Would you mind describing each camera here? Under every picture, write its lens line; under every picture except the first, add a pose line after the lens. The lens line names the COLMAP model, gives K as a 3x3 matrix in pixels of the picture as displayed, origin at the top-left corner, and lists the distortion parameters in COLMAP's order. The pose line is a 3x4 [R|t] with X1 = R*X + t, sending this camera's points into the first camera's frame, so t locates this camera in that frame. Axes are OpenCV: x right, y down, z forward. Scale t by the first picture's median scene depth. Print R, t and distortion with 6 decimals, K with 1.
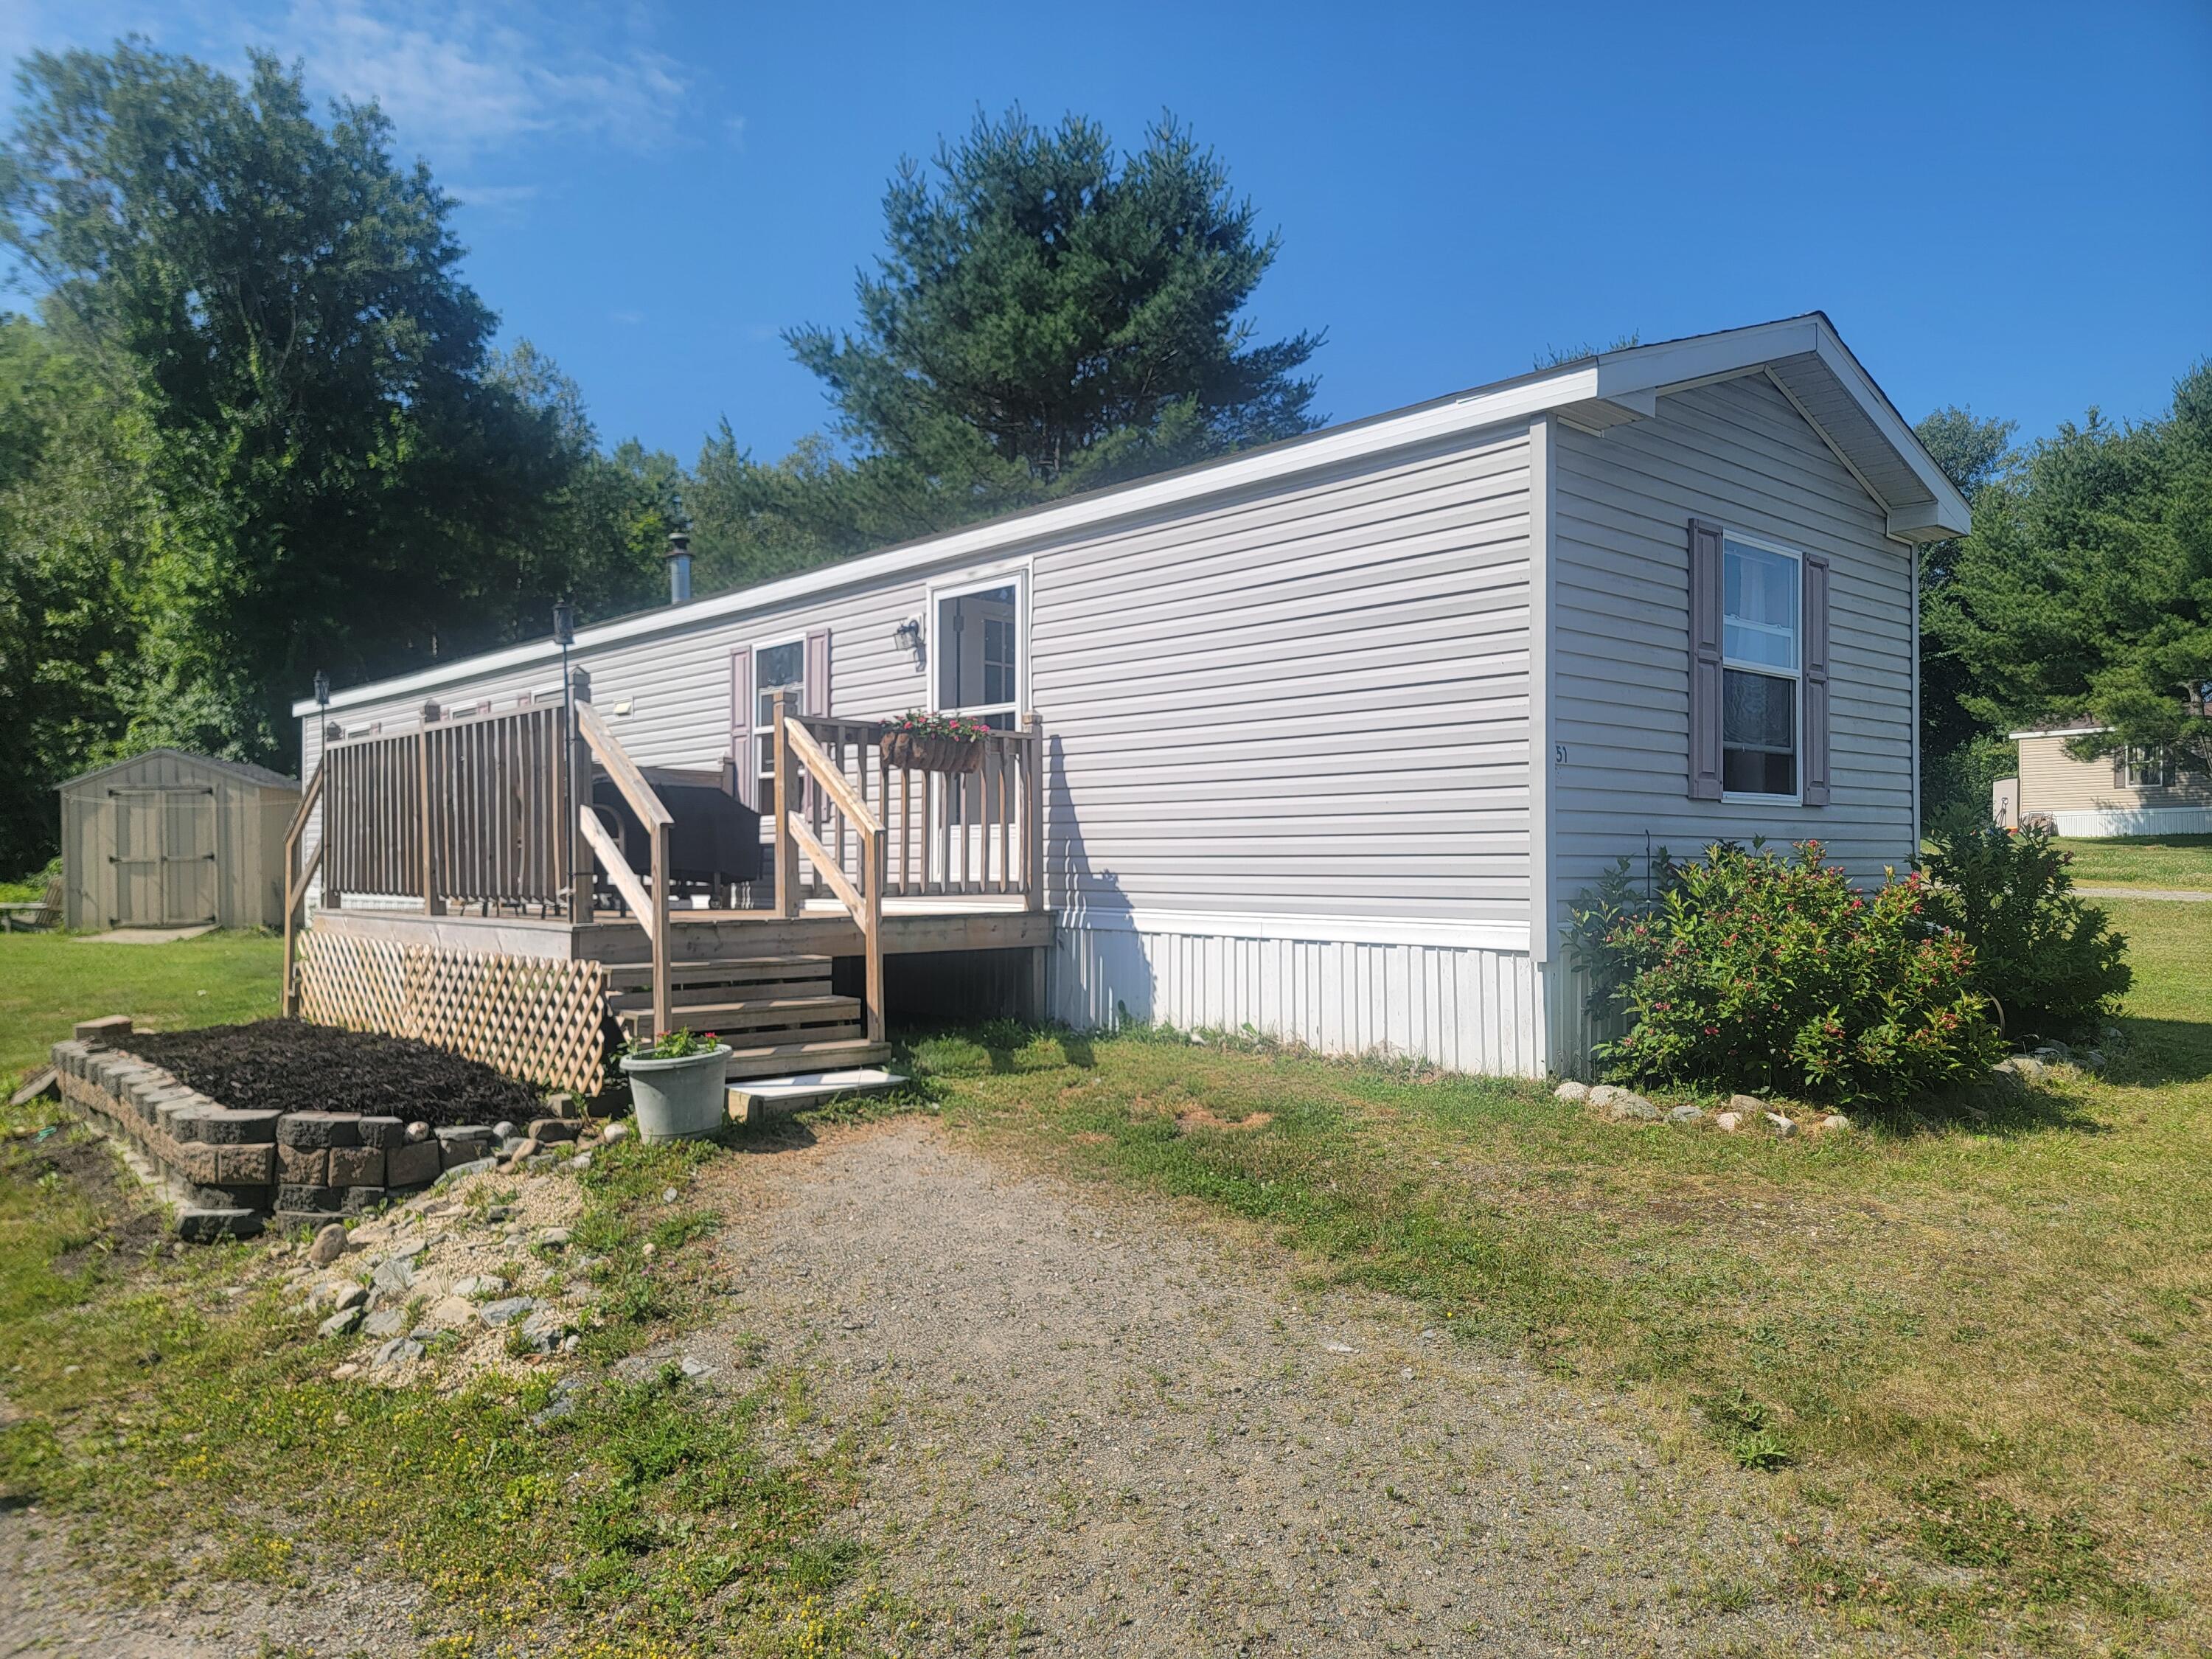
lens RADIAL K [[1536.5, 0, 1149.8], [0, 1536.5, 872.0], [0, 0, 1]] dist [0.072599, -0.074260]
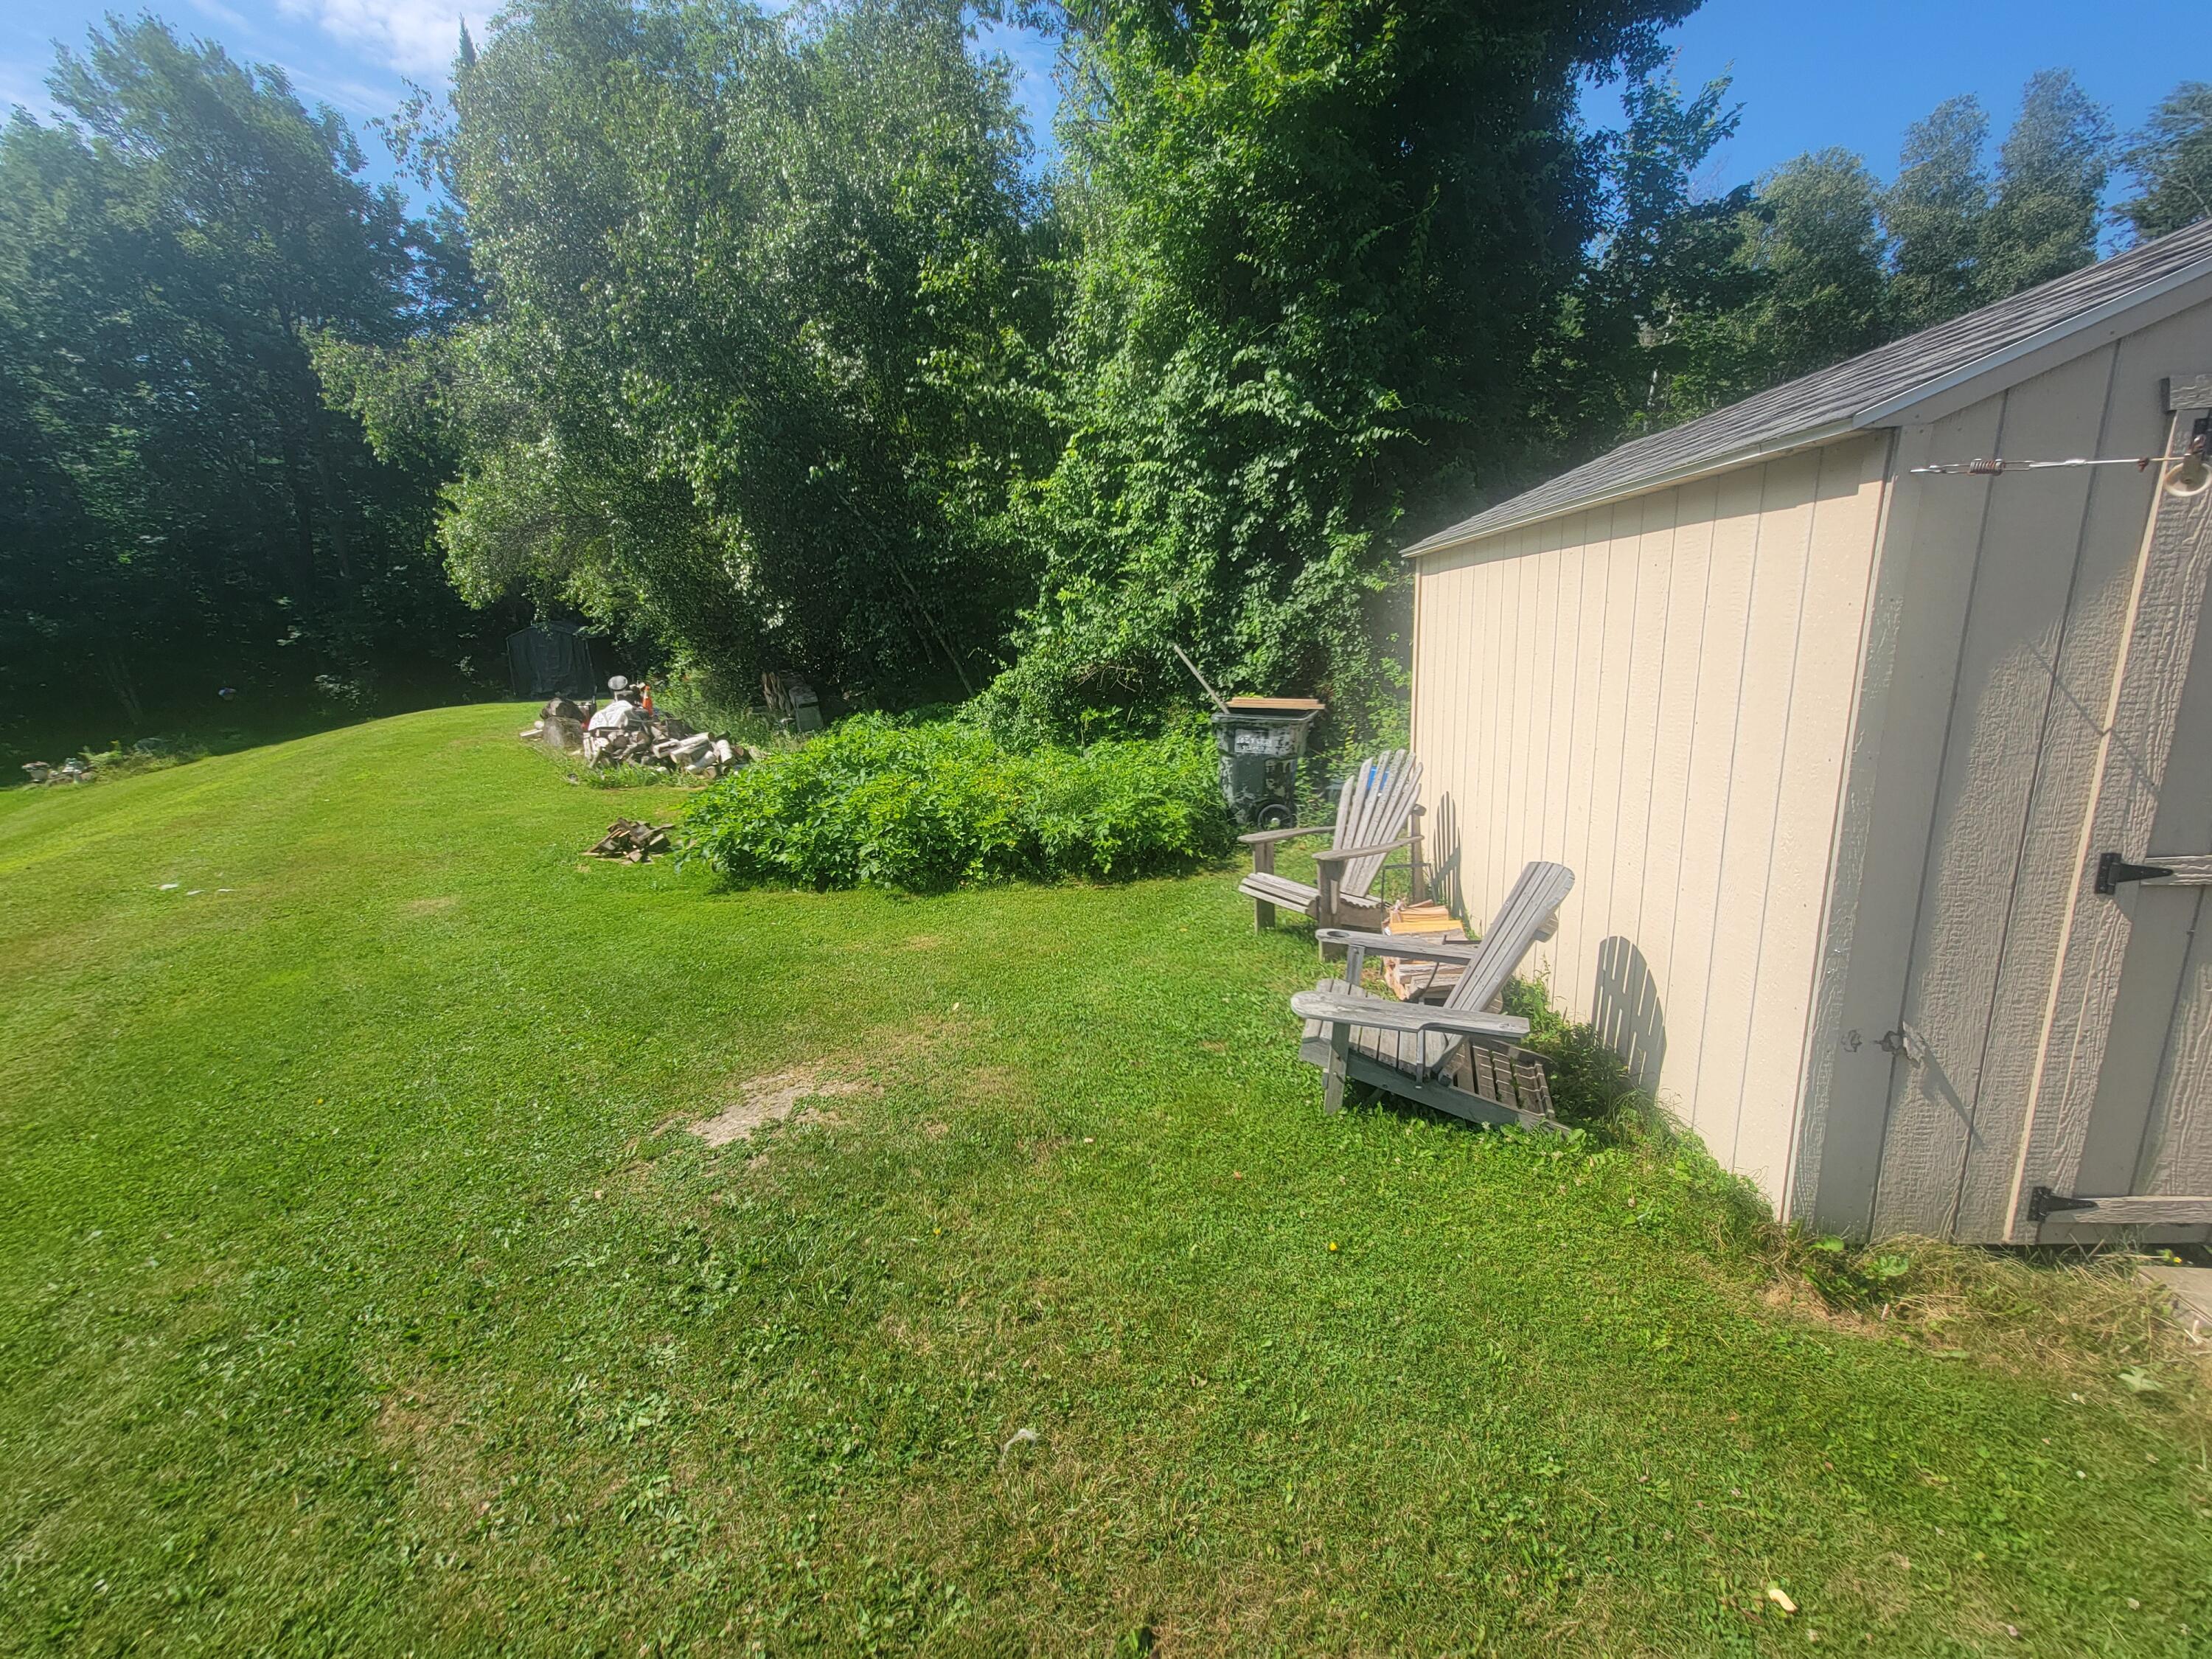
lens RADIAL K [[899.9, 0, 1107.6], [0, 899.9, 835.3], [0, 0, 1]] dist [-0.001027, 0.000085]
pose [[0.963555, 0.039308, -0.264608, -2.450742], [0.023813, 0.972615, 0.231198, -0.120011], [0.266450, -0.229073, 0.936232, 2.918327]]
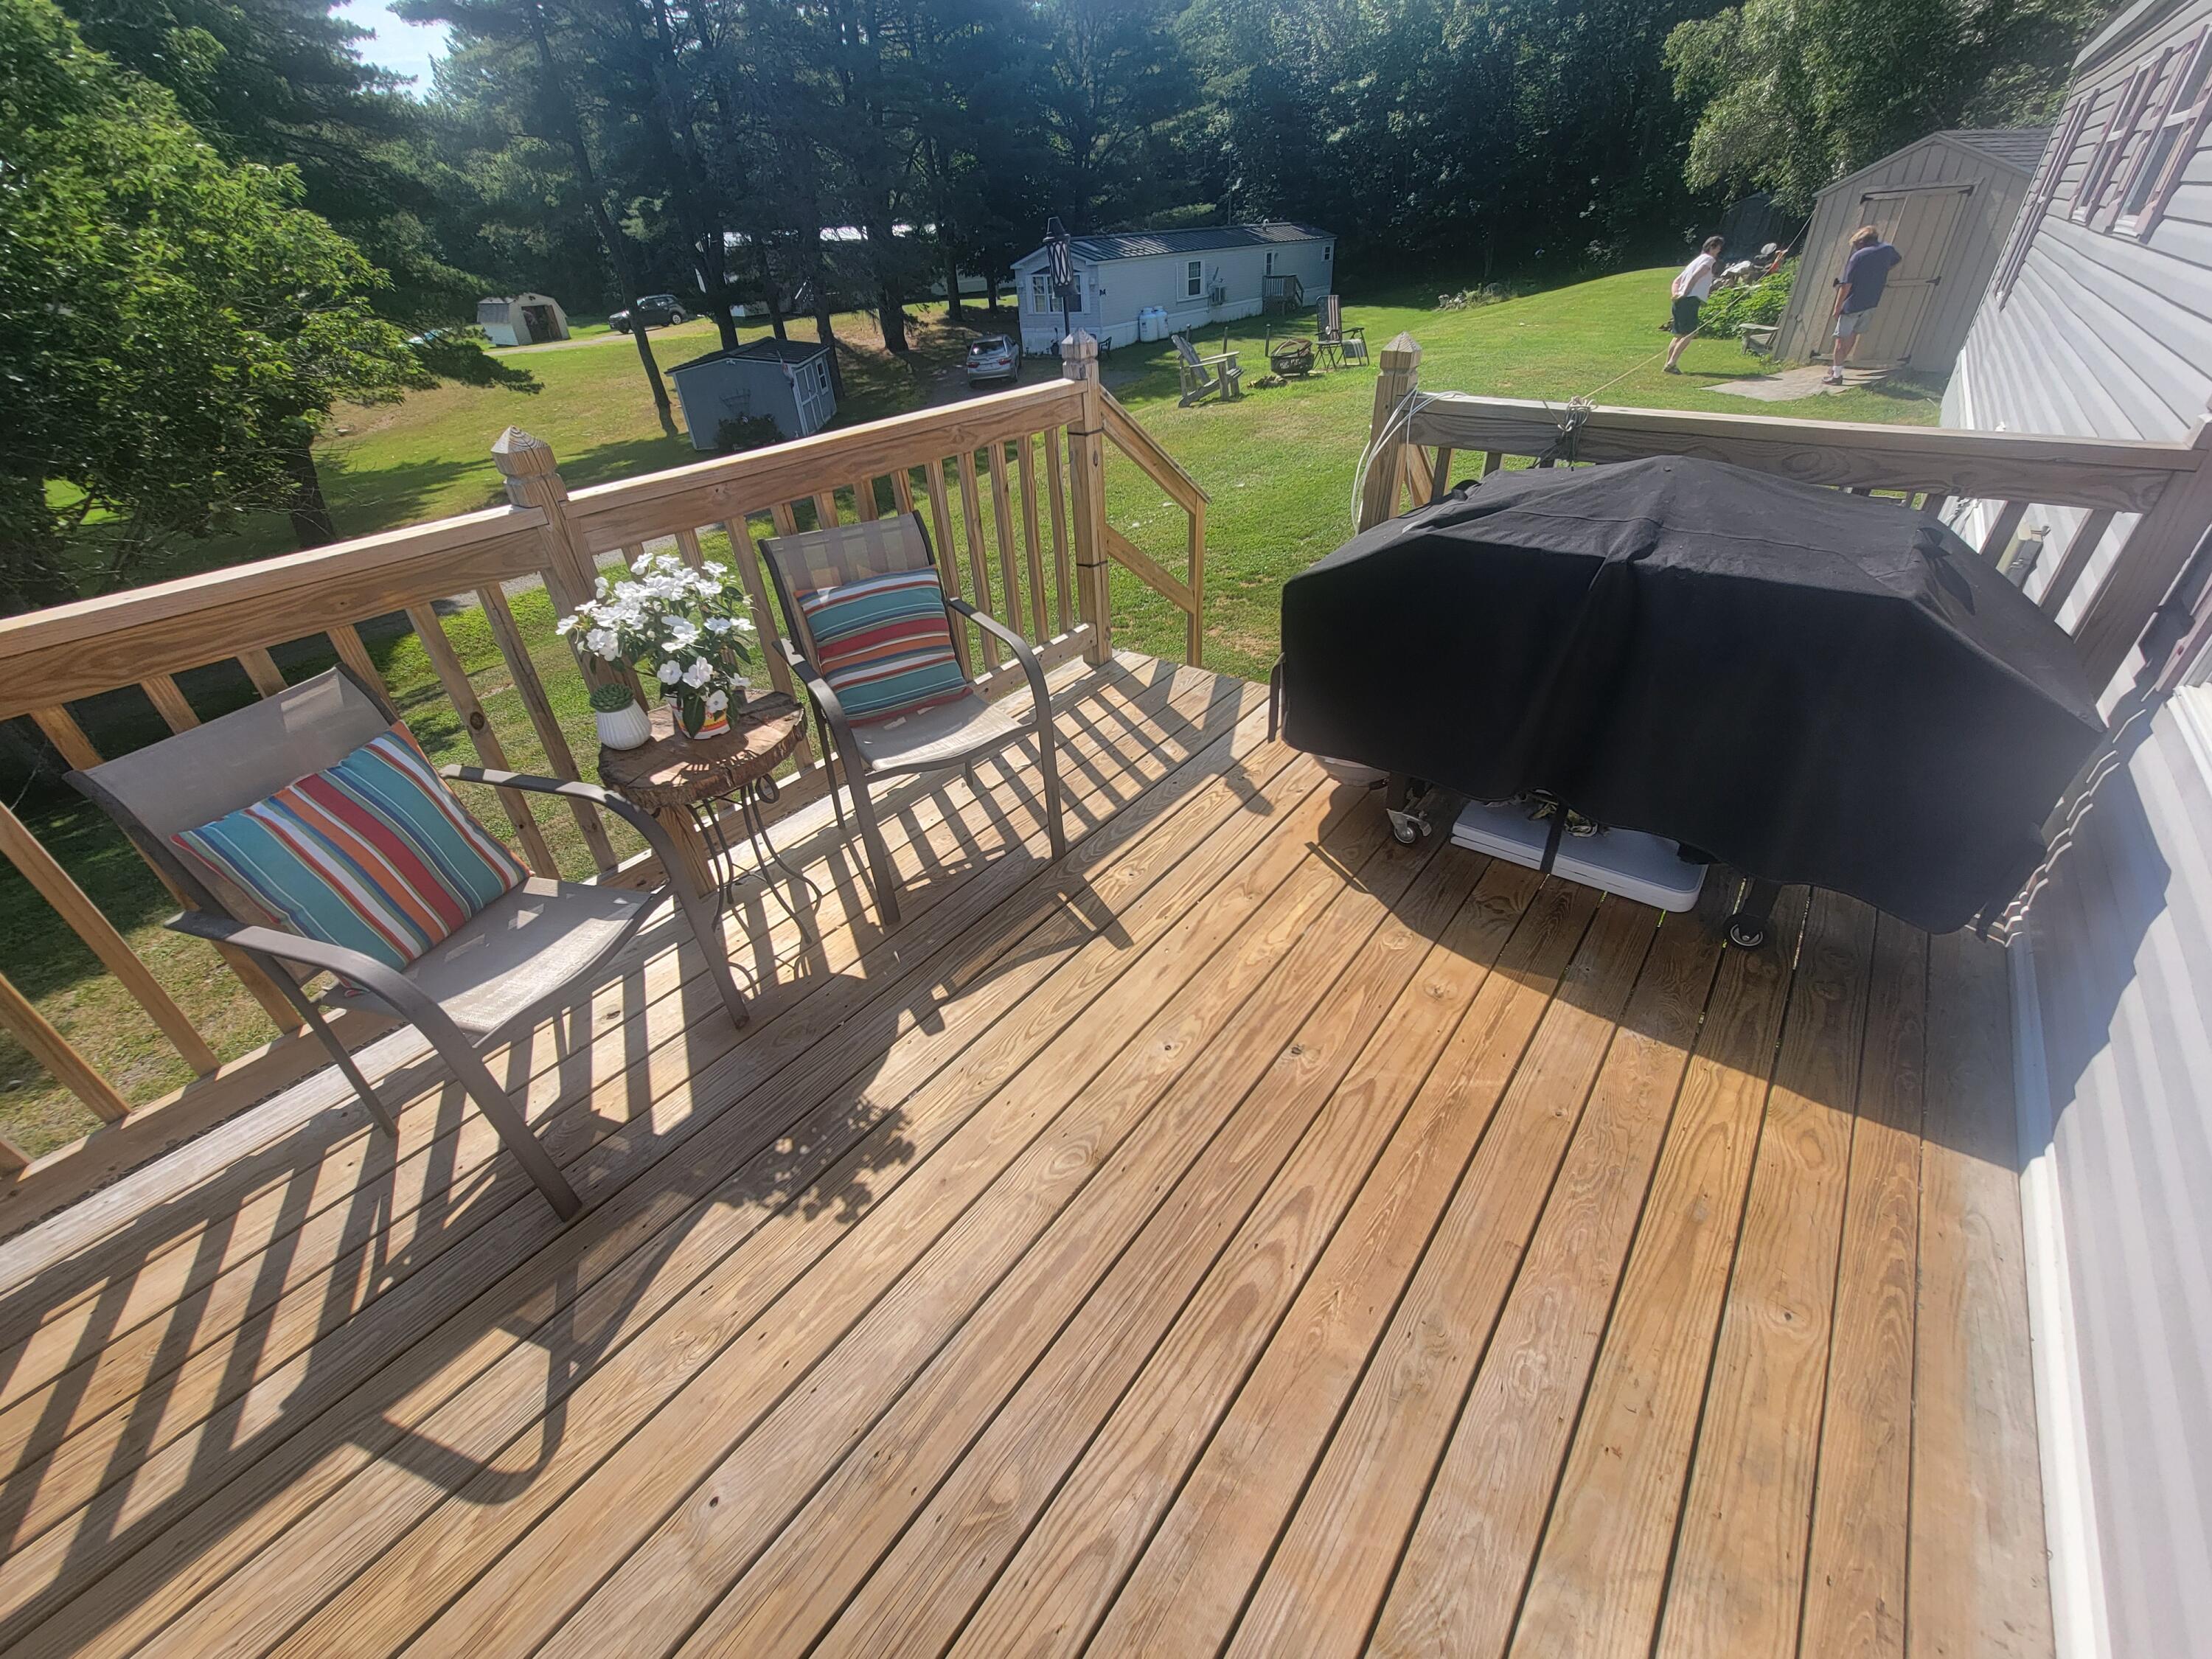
lens RADIAL K [[887.1, 0, 1095.9], [0, 887.1, 839.3], [0, 0, 1]] dist [0.000199, -0.000149]
pose [[0.152864, 0.551740, -0.819887, -0.316854], [0.050539, 0.824188, 0.564057, -0.189392], [0.986954, -0.127661, 0.098104, 1.496305]]
